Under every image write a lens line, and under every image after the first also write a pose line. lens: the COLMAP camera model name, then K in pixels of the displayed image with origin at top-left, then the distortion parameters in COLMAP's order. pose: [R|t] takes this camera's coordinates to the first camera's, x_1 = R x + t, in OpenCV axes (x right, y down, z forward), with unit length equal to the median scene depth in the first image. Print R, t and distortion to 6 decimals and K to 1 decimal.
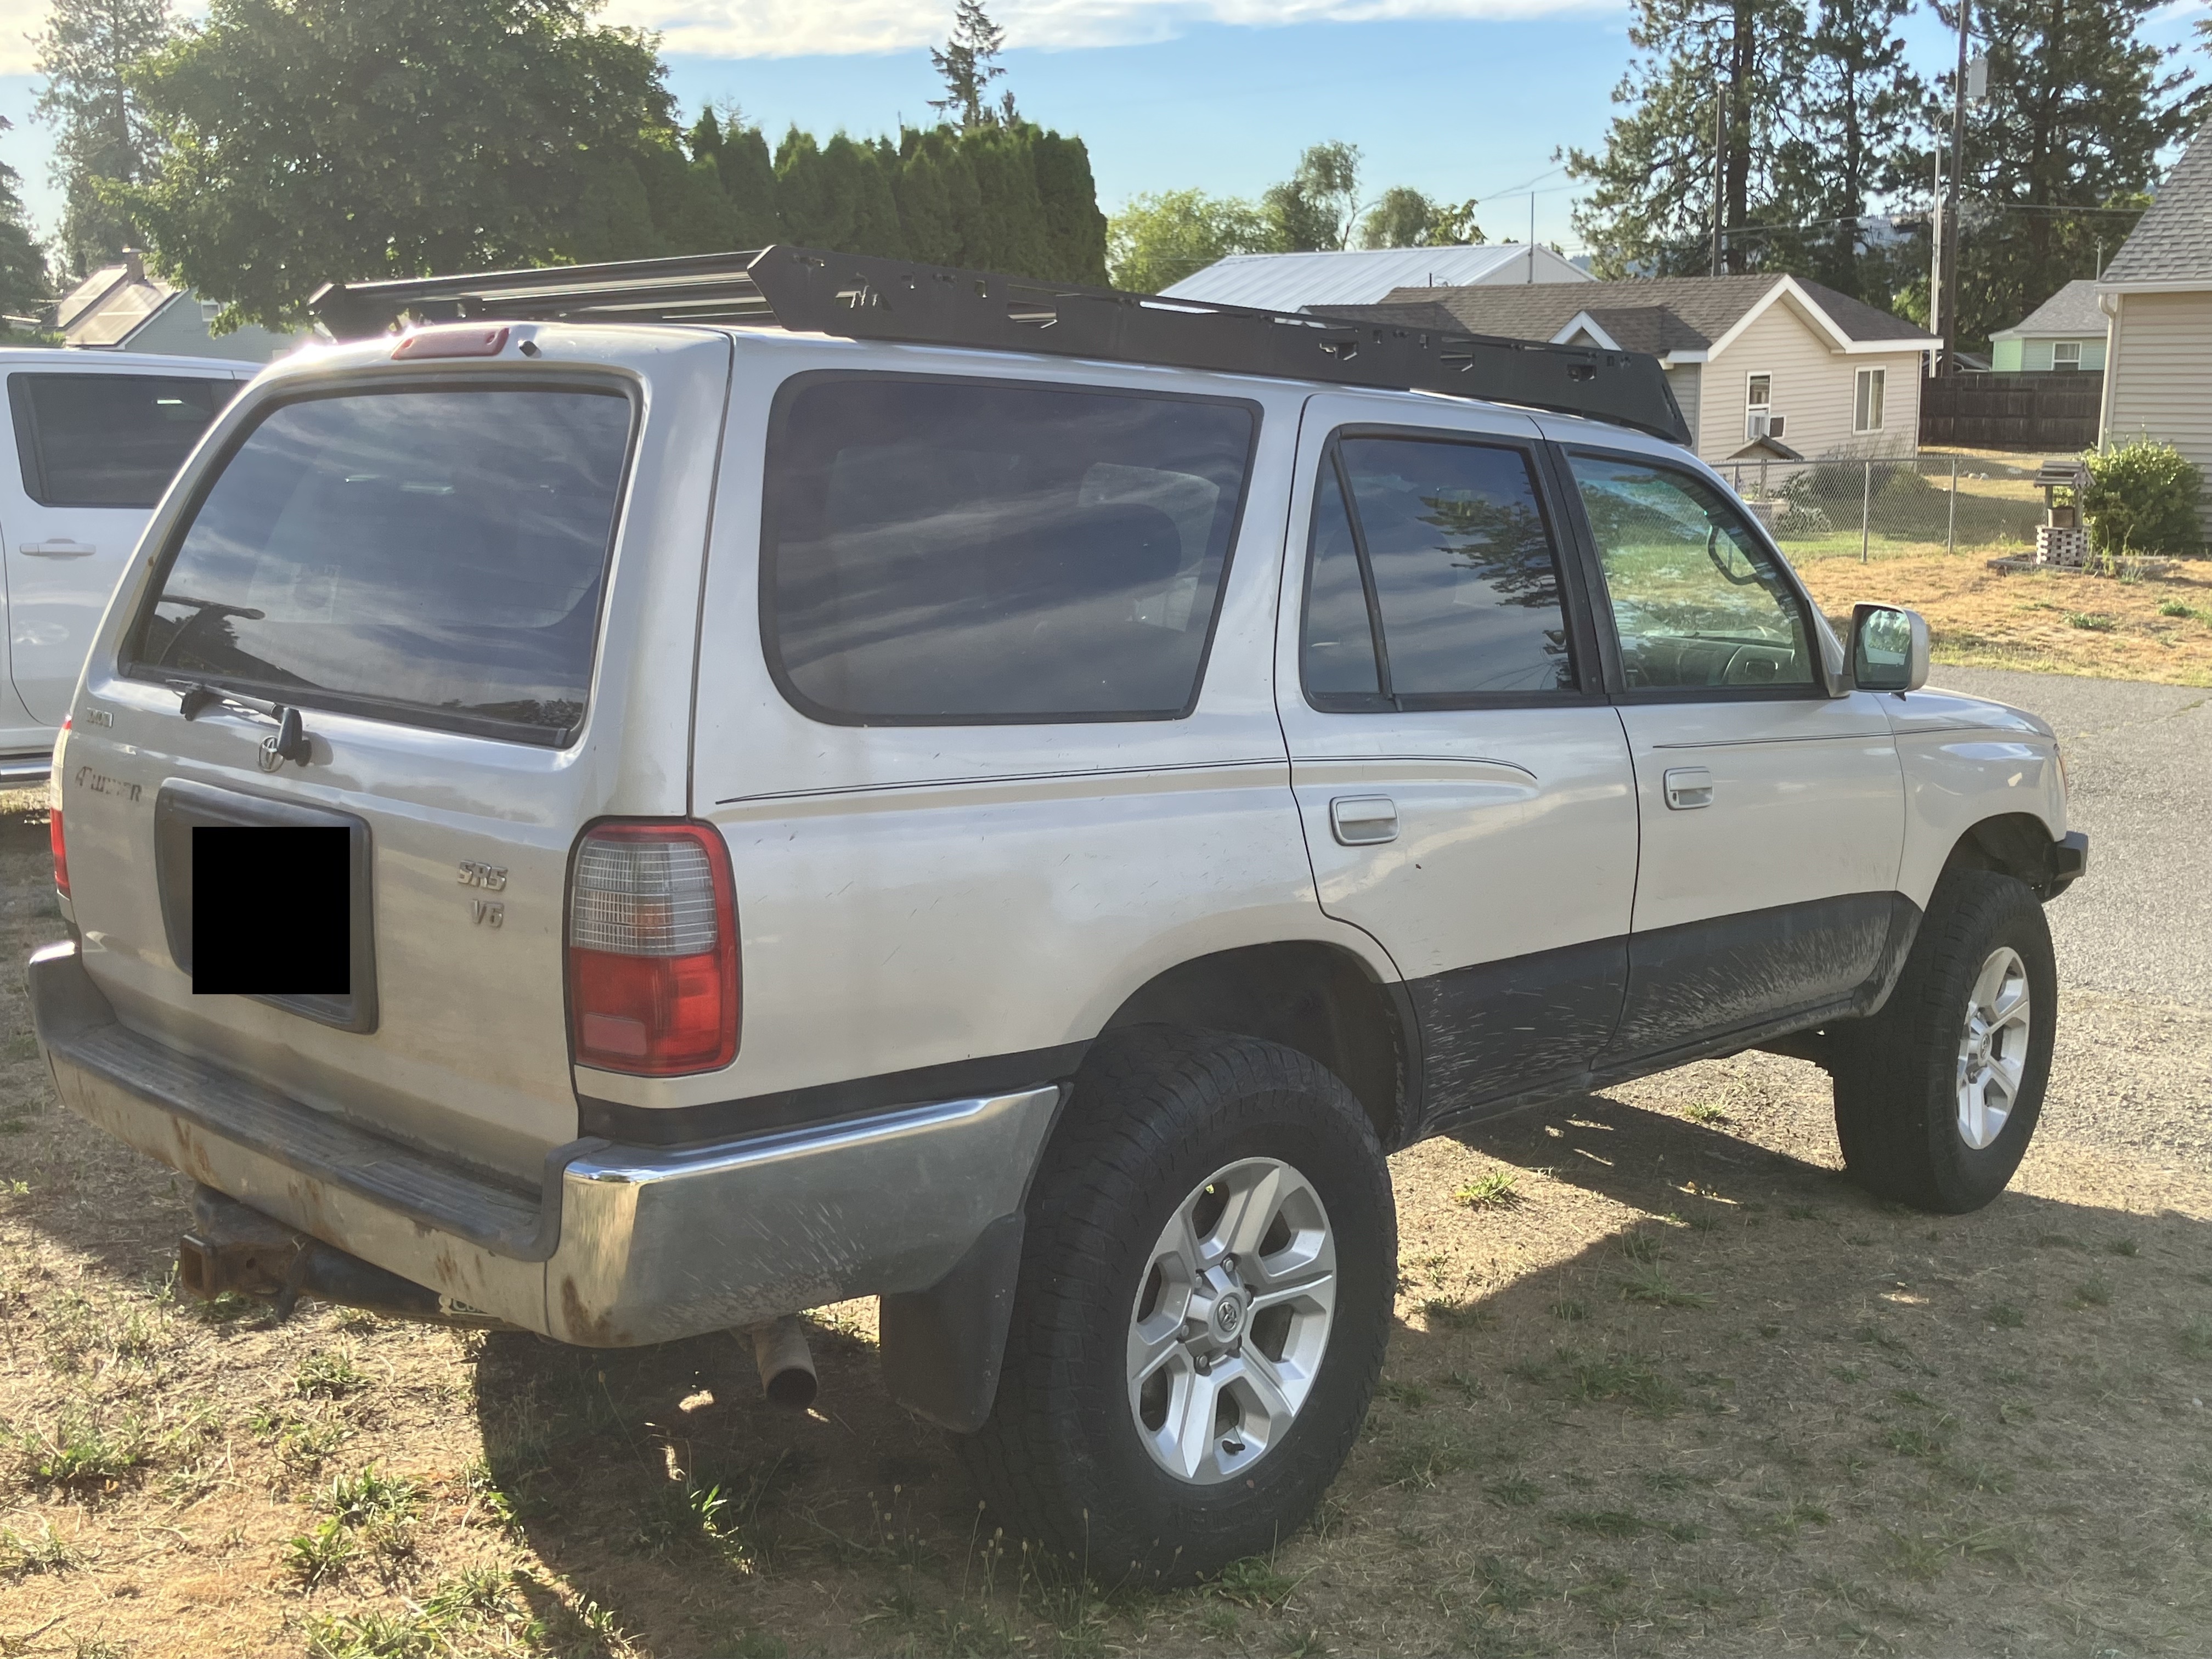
lens RADIAL K [[2327.1, 0, 1106.0], [0, 2327.1, 829.5], [0, 0, 1]] dist [0.011845, 0.027614]
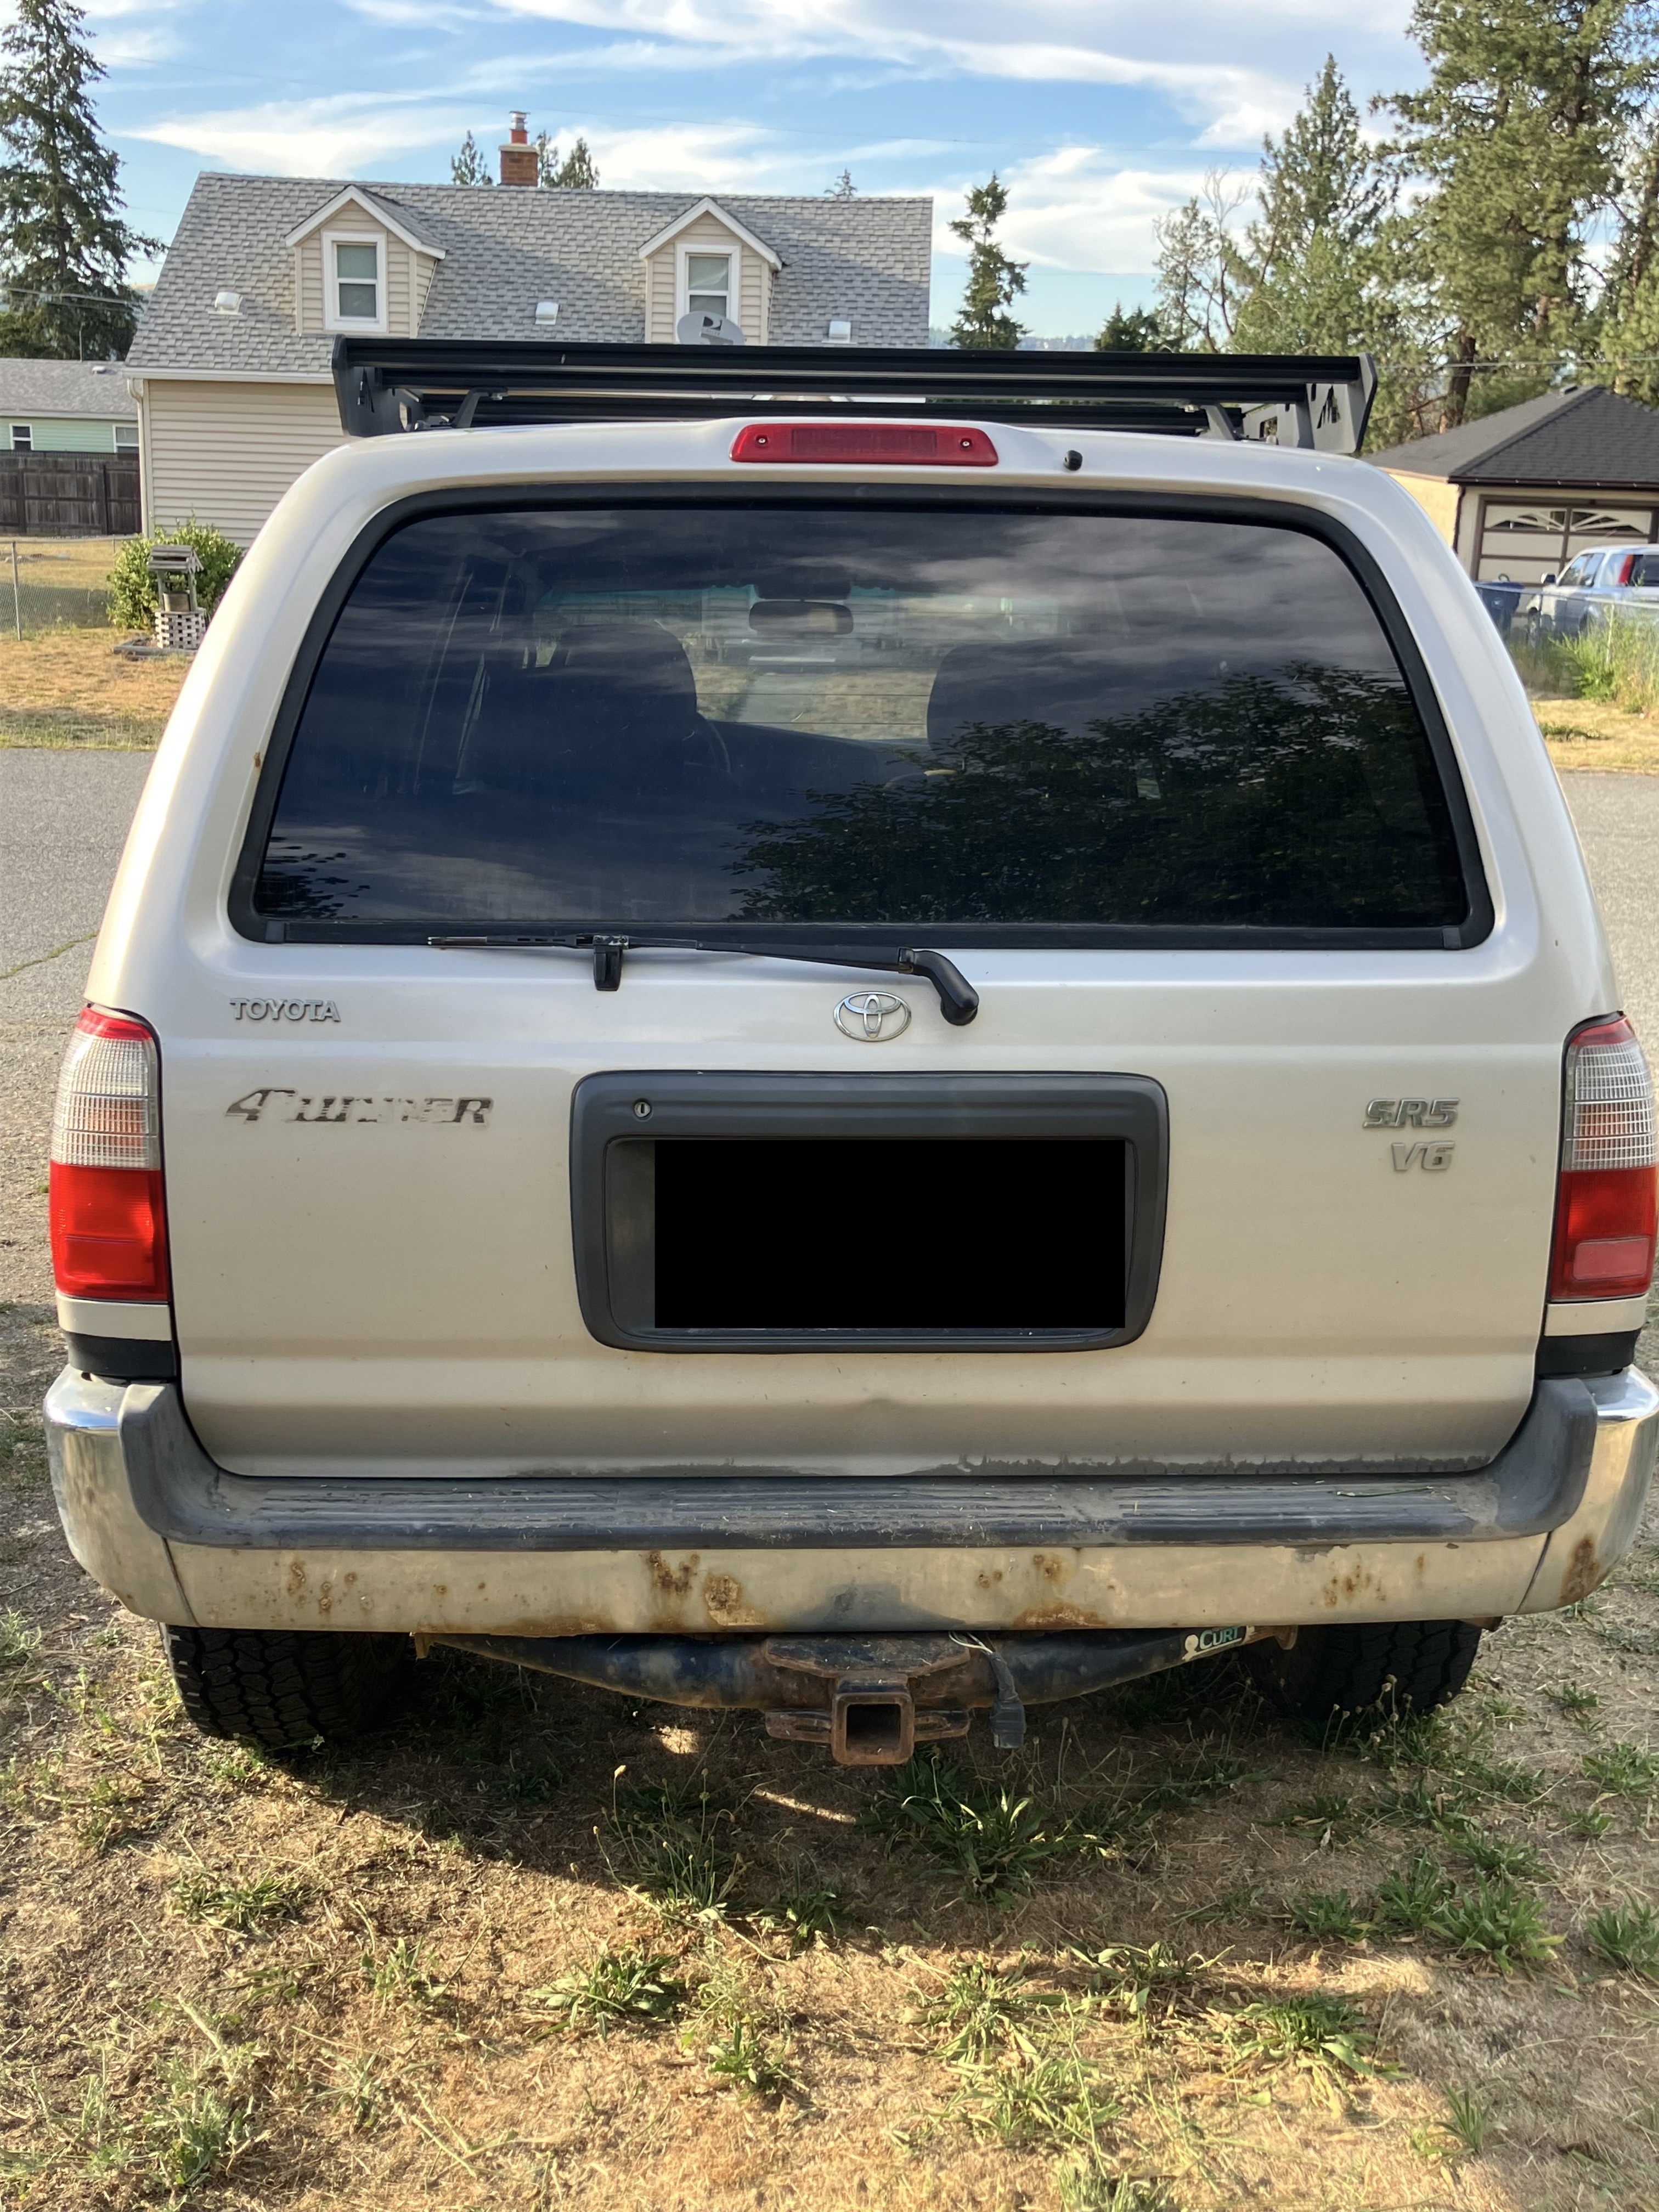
lens RADIAL K [[2305.2, 0, 855.9], [0, 2305.2, 1055.8], [0, 0, 1]] dist [0.060772, -0.060685]
pose [[0.687762, -0.149289, 0.710420, -0.739192], [0.103474, 0.988793, 0.107613, -0.082769], [-0.718524, -0.000503, 0.695502, 0.419016]]
